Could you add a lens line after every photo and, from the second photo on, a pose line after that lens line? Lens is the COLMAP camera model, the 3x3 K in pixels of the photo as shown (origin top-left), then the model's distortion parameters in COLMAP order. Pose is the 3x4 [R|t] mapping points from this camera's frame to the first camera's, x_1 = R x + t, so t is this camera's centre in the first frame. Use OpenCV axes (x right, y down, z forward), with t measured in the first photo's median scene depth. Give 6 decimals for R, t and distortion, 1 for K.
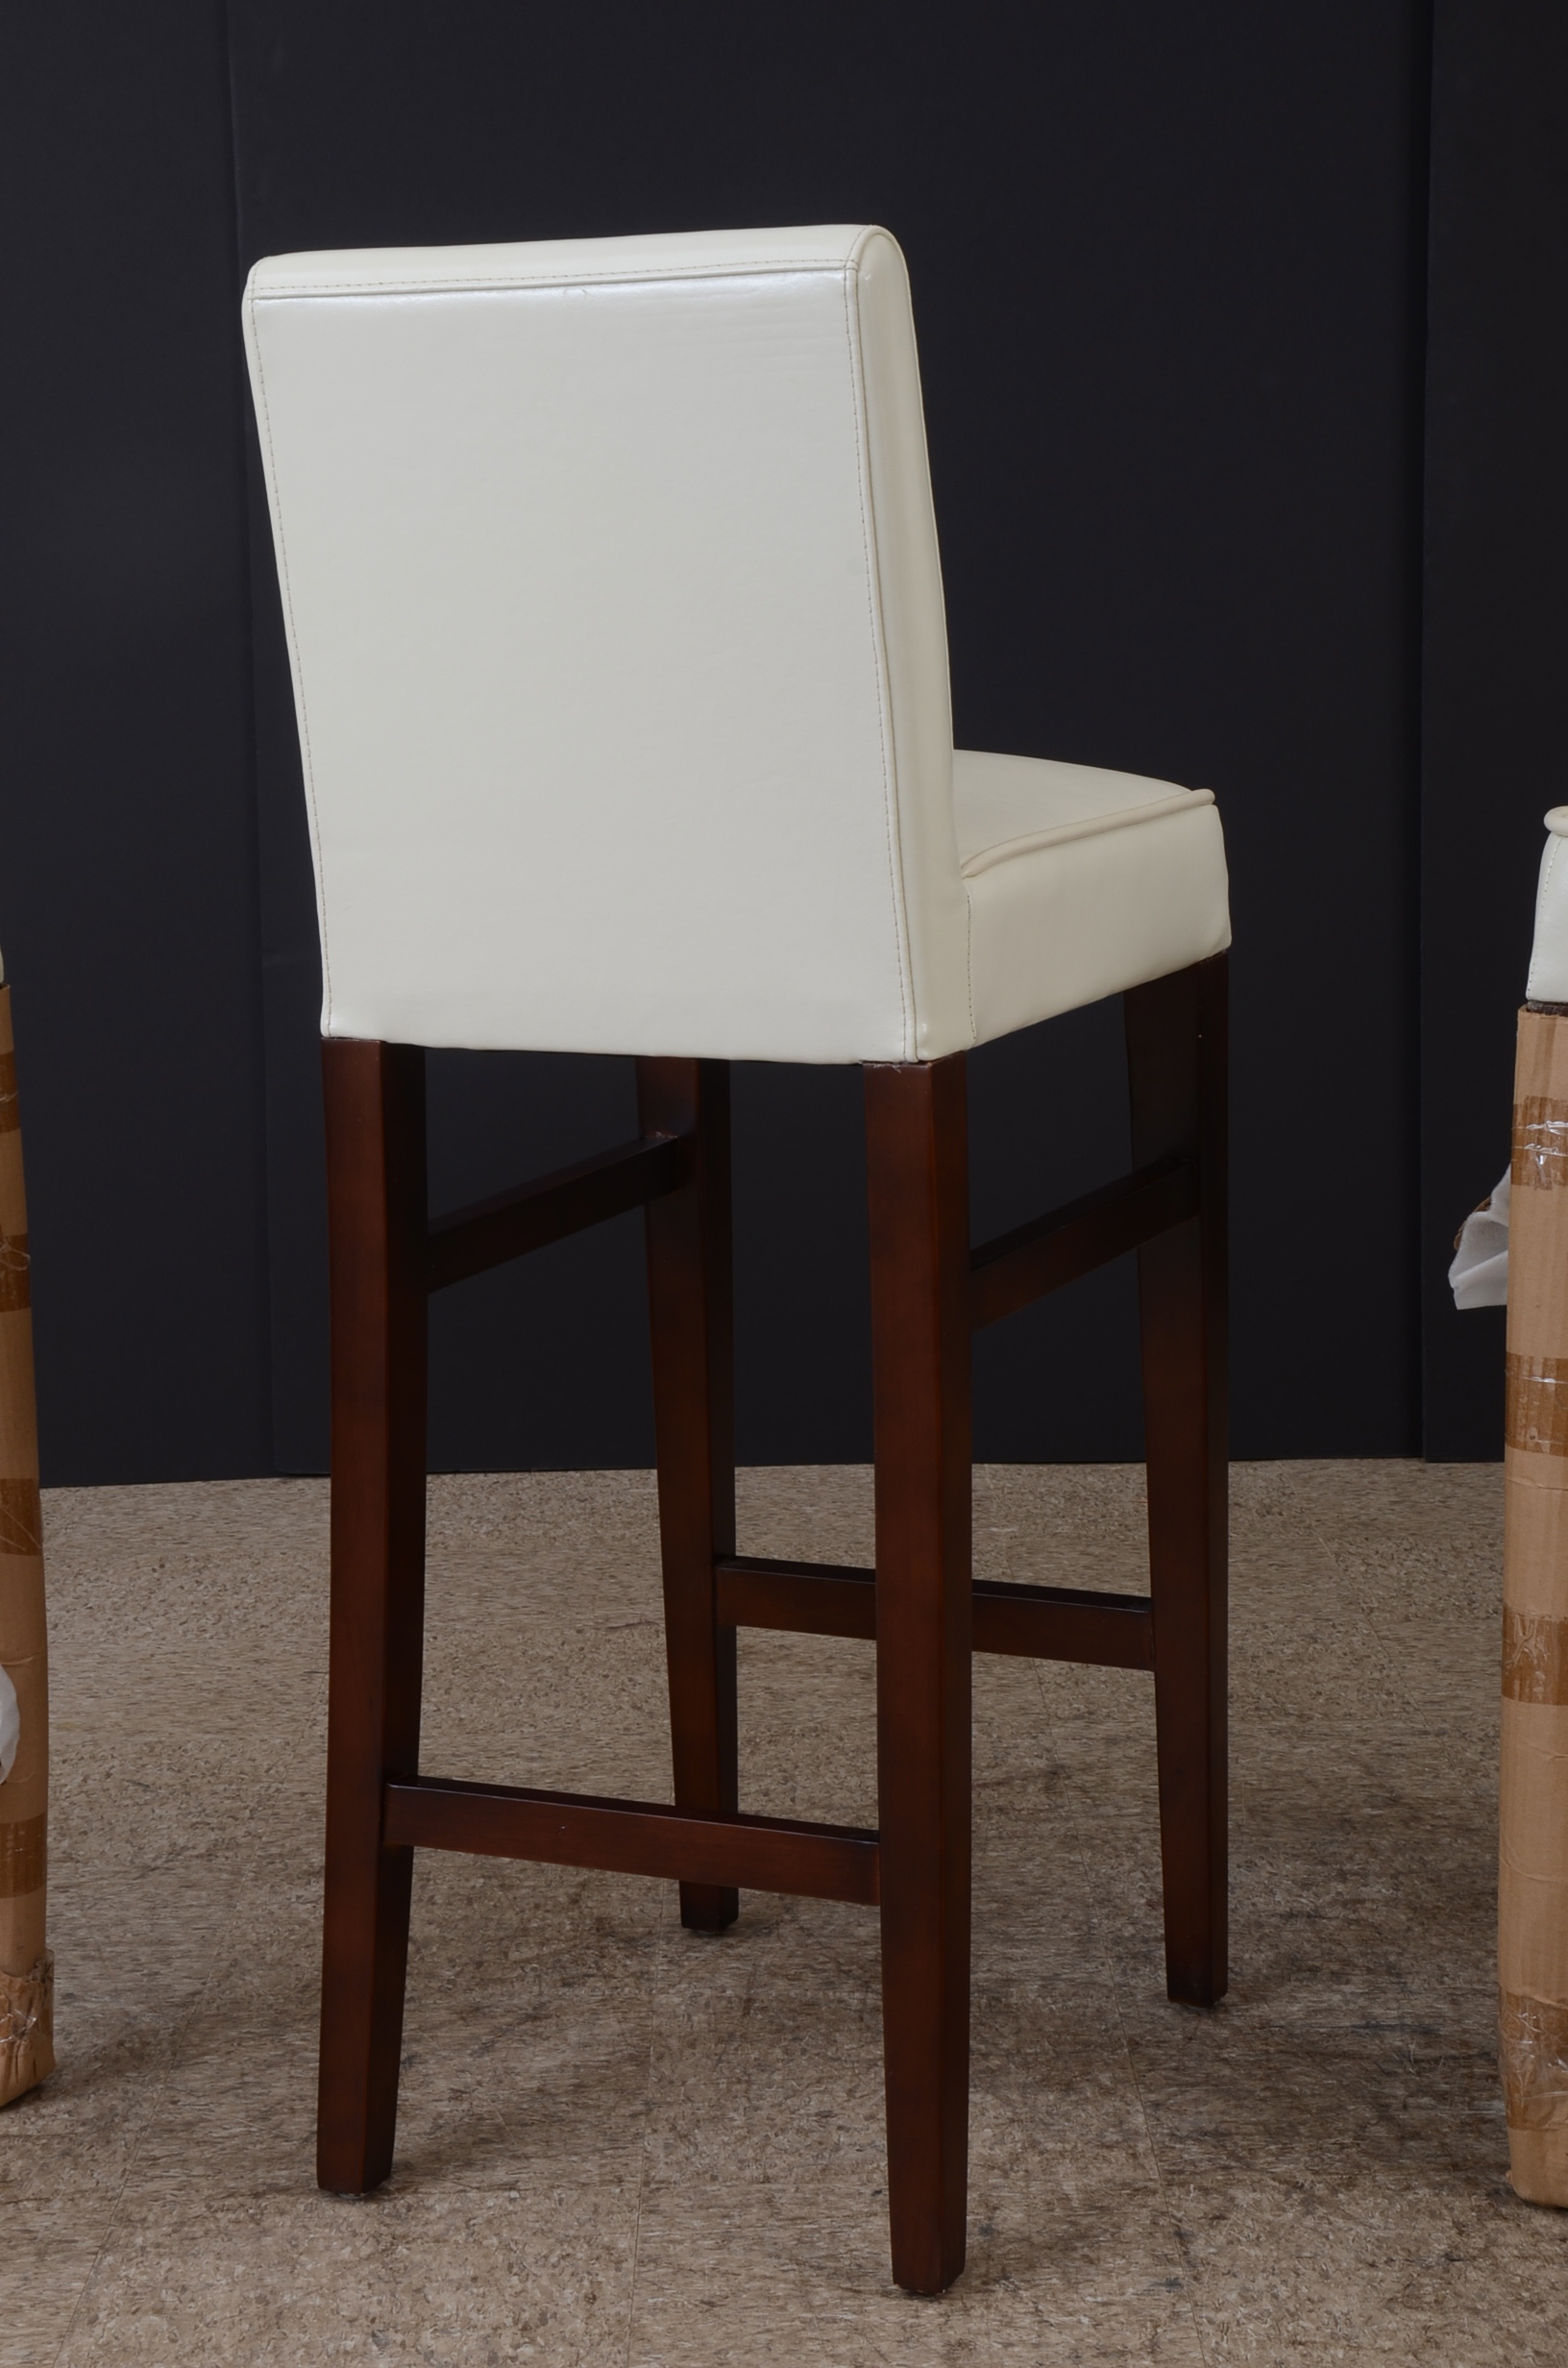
lens RADIAL K [[4096.2, 0, 778.3], [0, 4096.2, 1208.9], [0, 0, 1]] dist [0.310174, 0.000000]
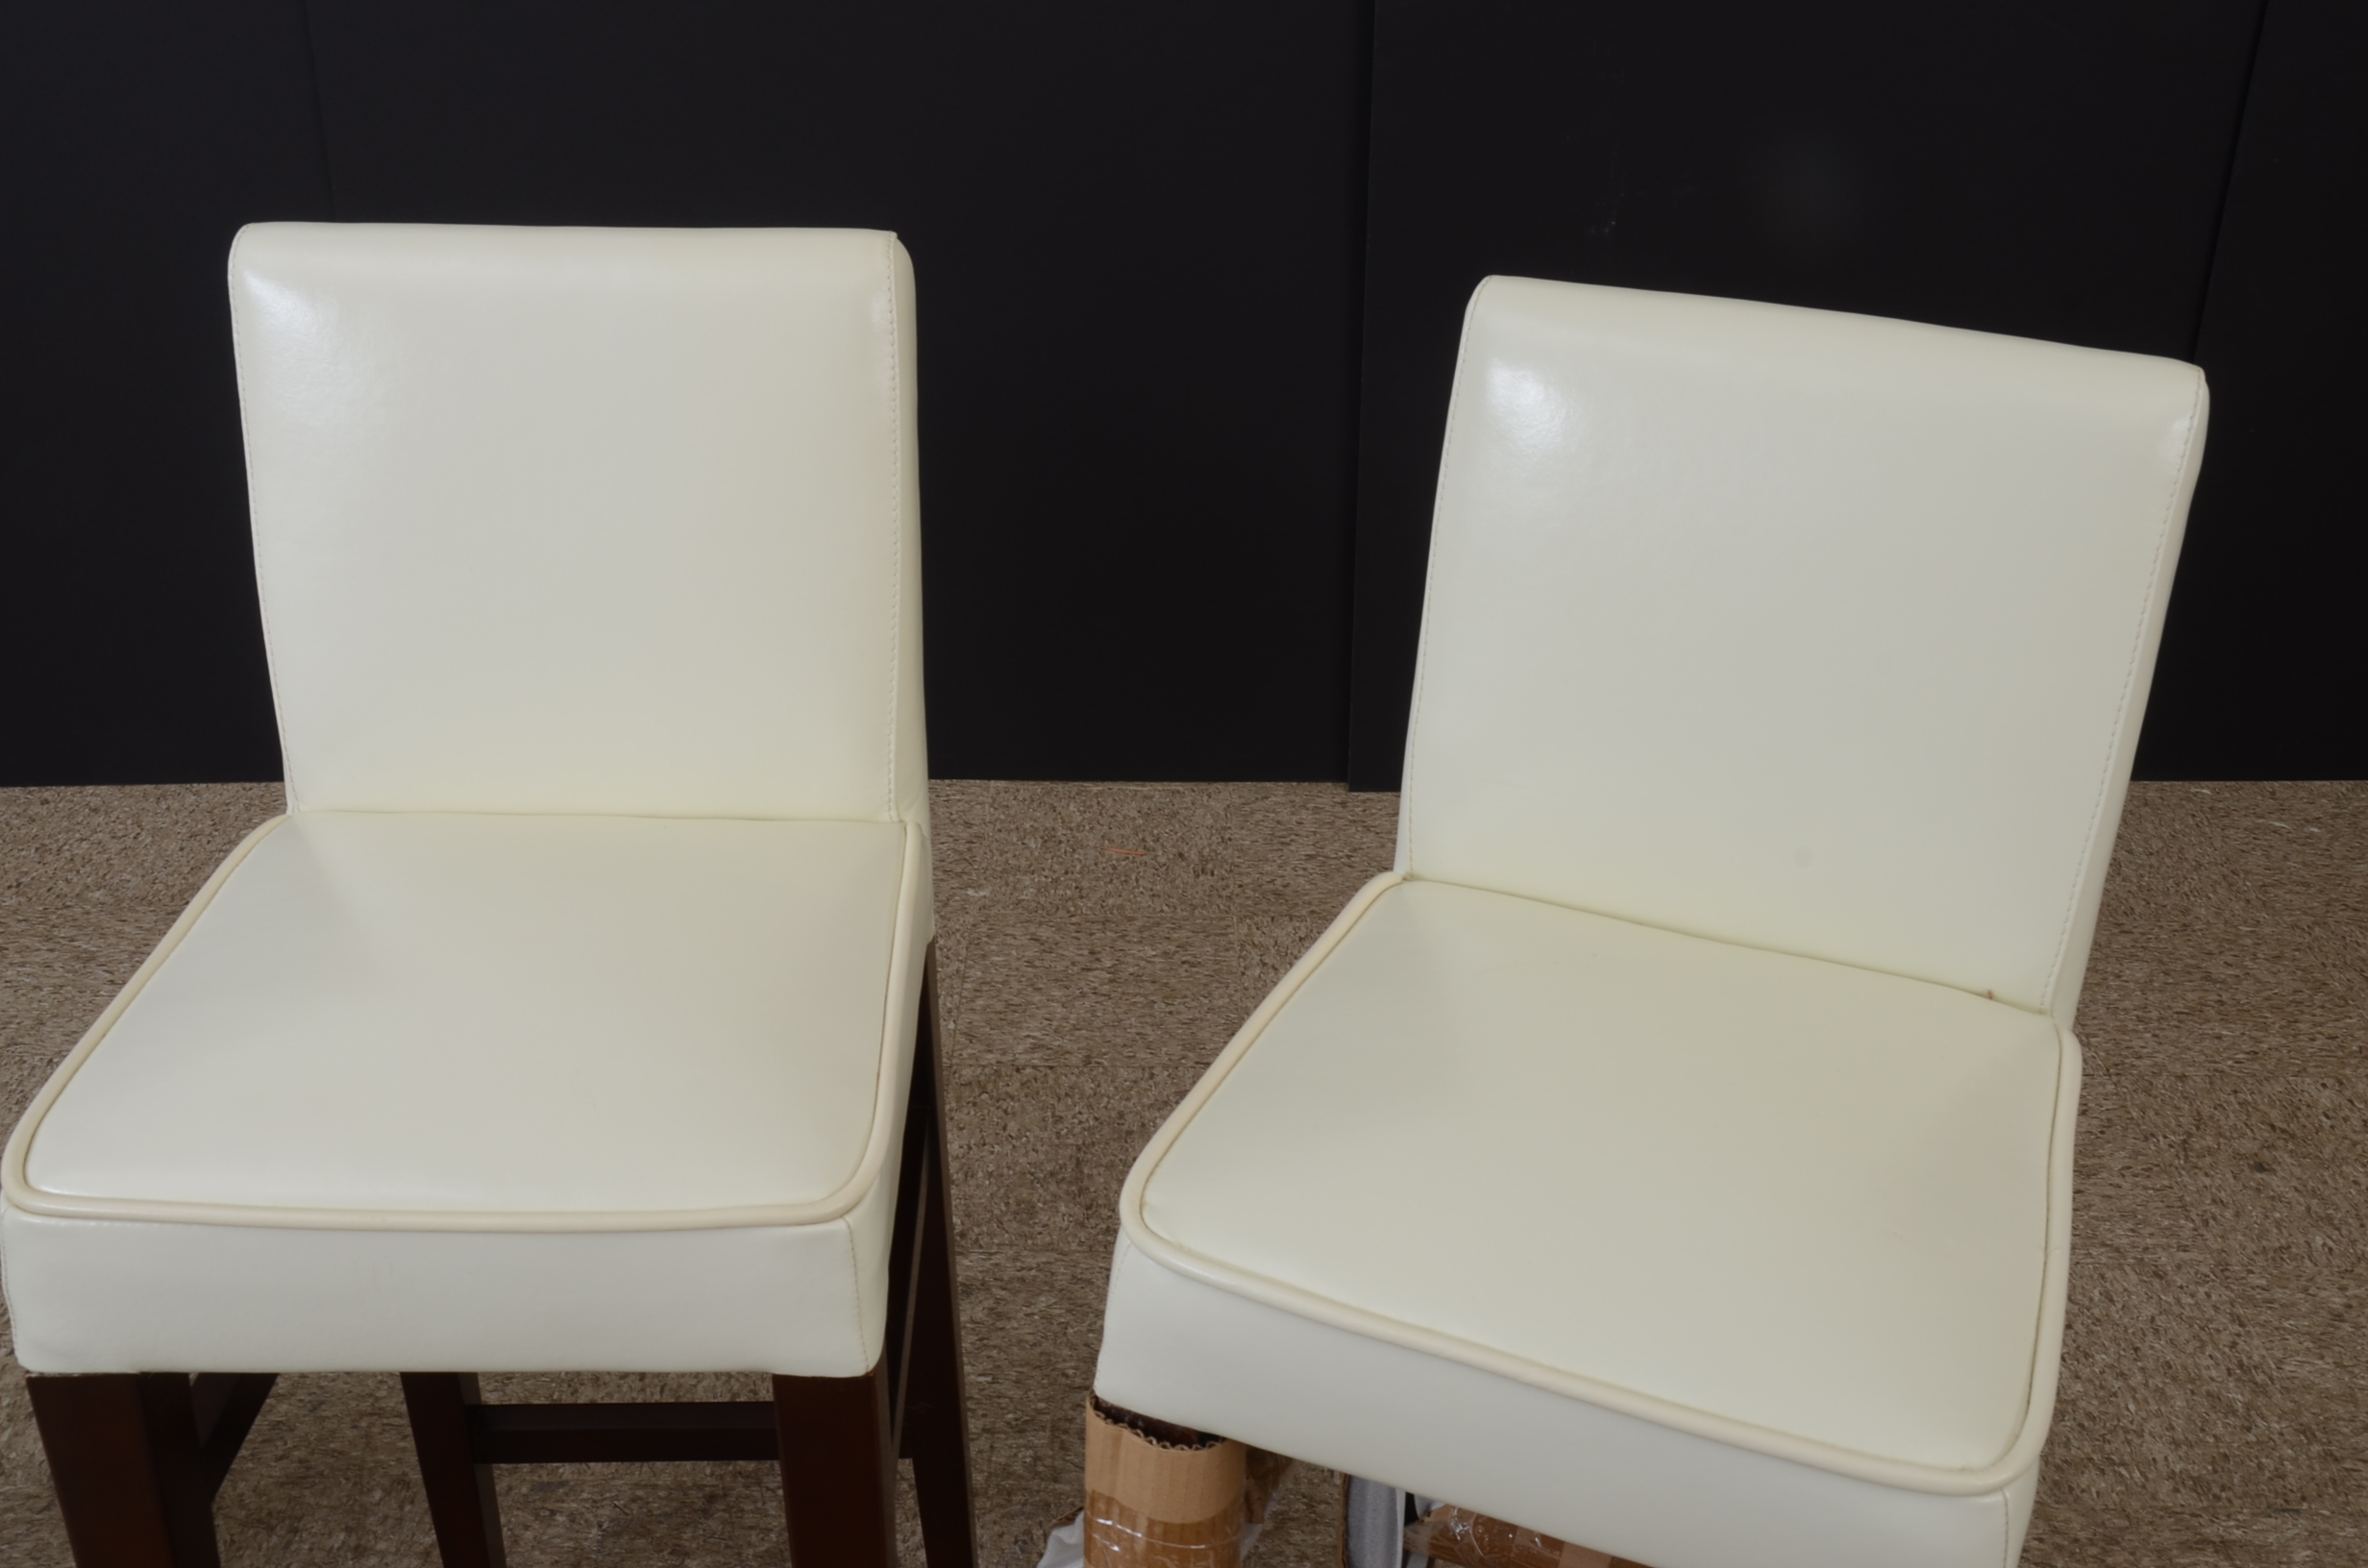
lens RADIAL K [[2515.7, 0, 1185.9], [0, 2515.7, 779.9], [0, 0, 1]] dist [0.023453, 0.000000]
pose [[0.999639, 0.026221, 0.005810, 0.187621], [-0.026688, 0.945693, 0.323964, -0.326894], [0.003000, -0.324002, 0.946052, 0.537102]]
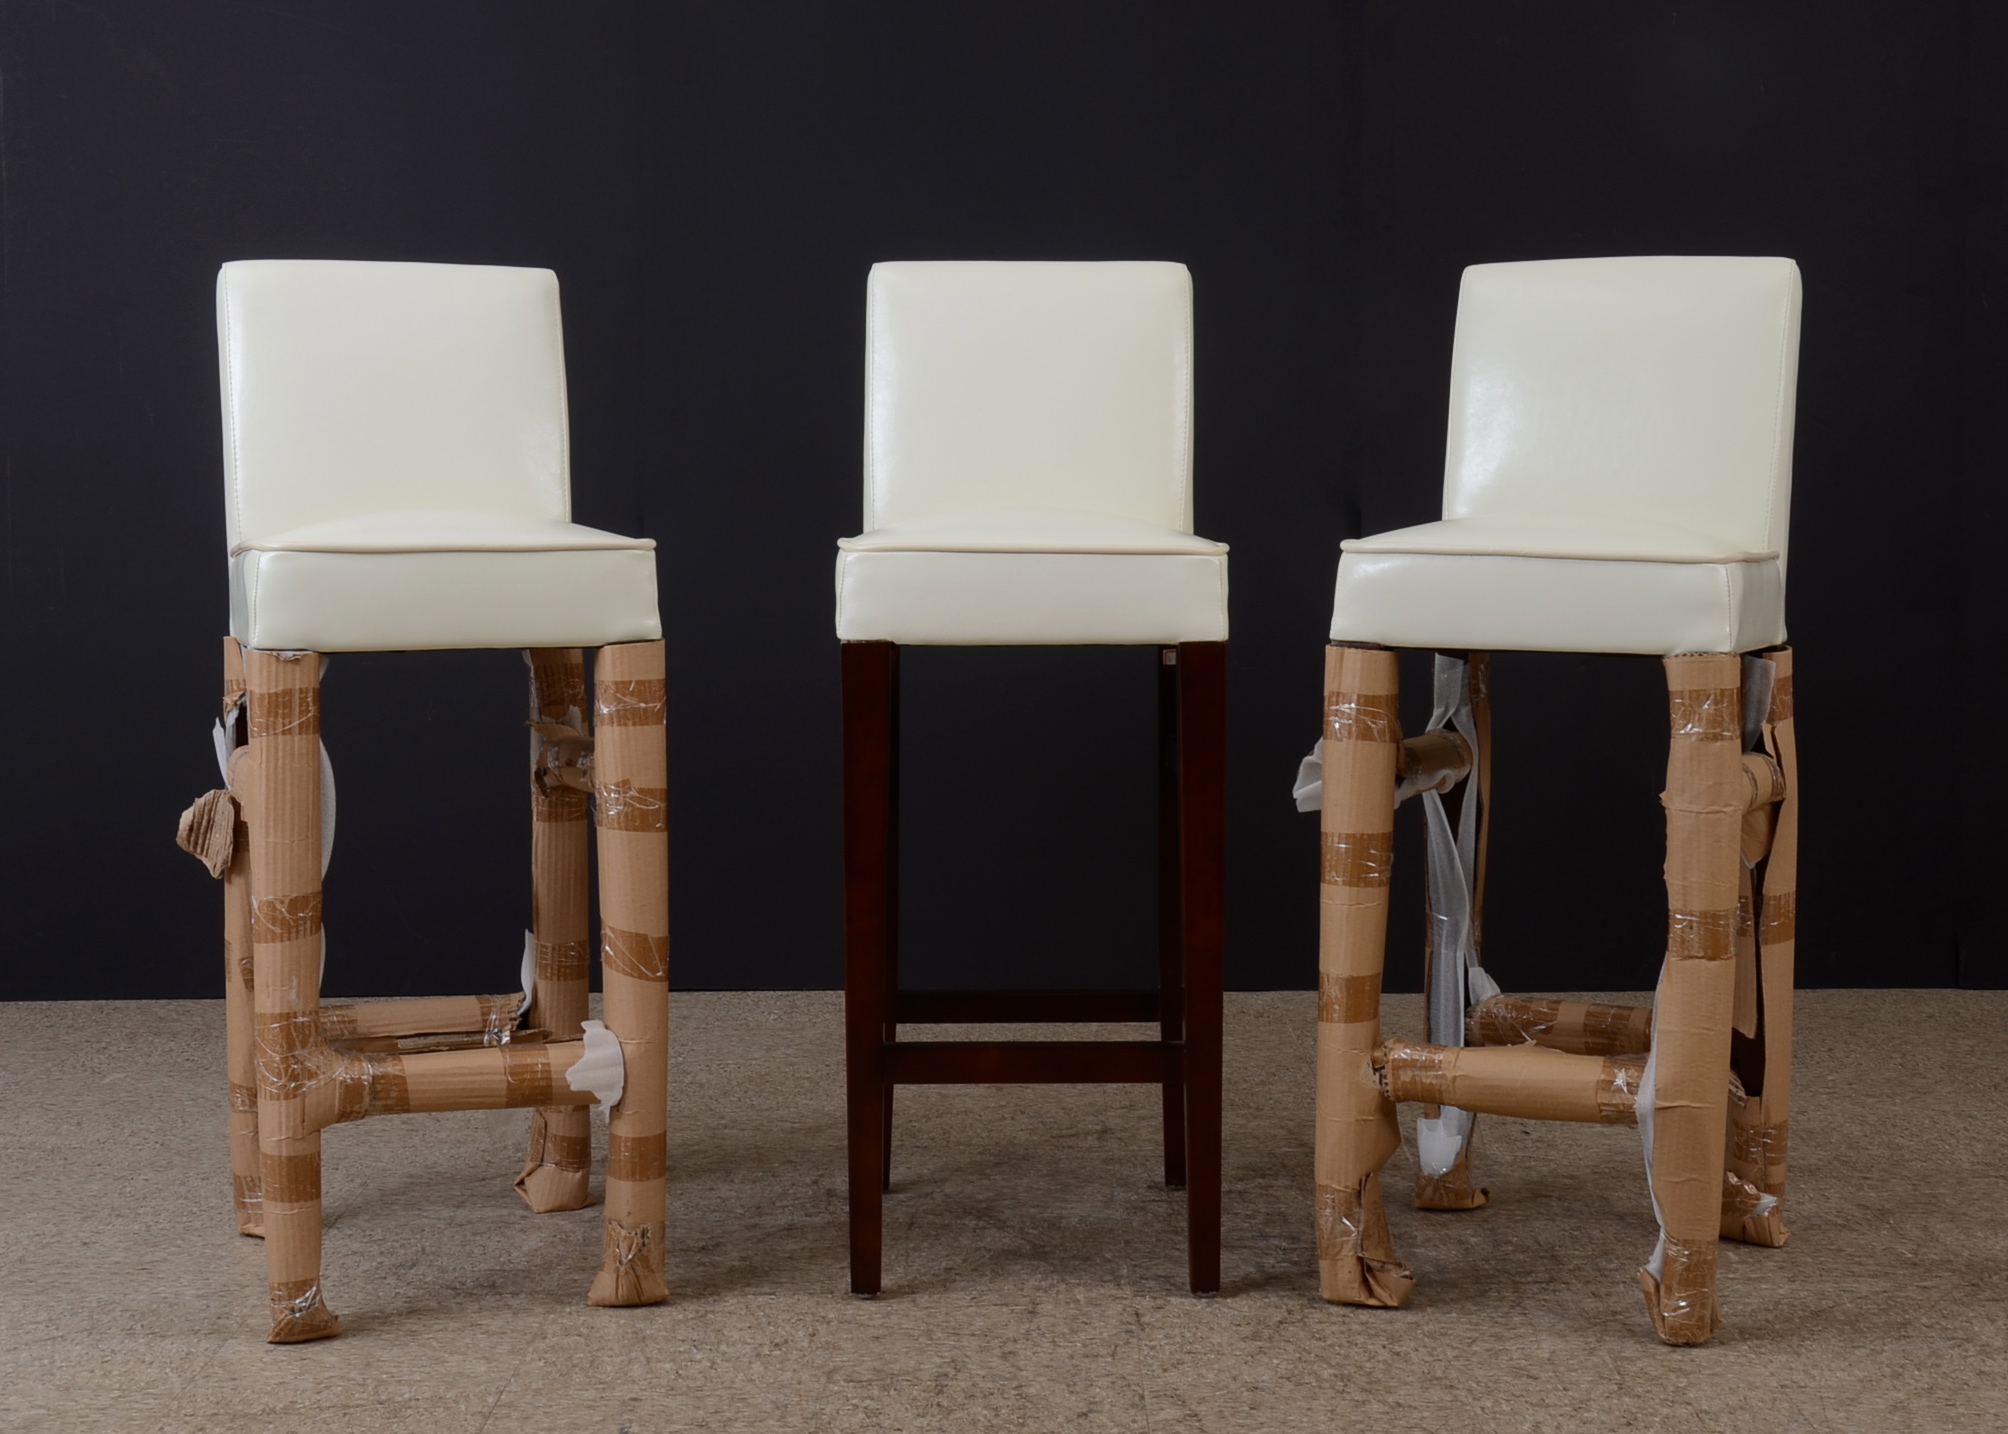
lens RADIAL K [[3103.6, 0, 1009.2], [0, 3103.6, 706.5], [0, 0, 1]] dist [0.057893, 0.000000]
pose [[0.999880, 0.014740, -0.004849, 0.042924], [-0.015088, 0.996530, -0.081855, 0.092869], [0.003626, 0.081919, 0.996632, -0.374035]]
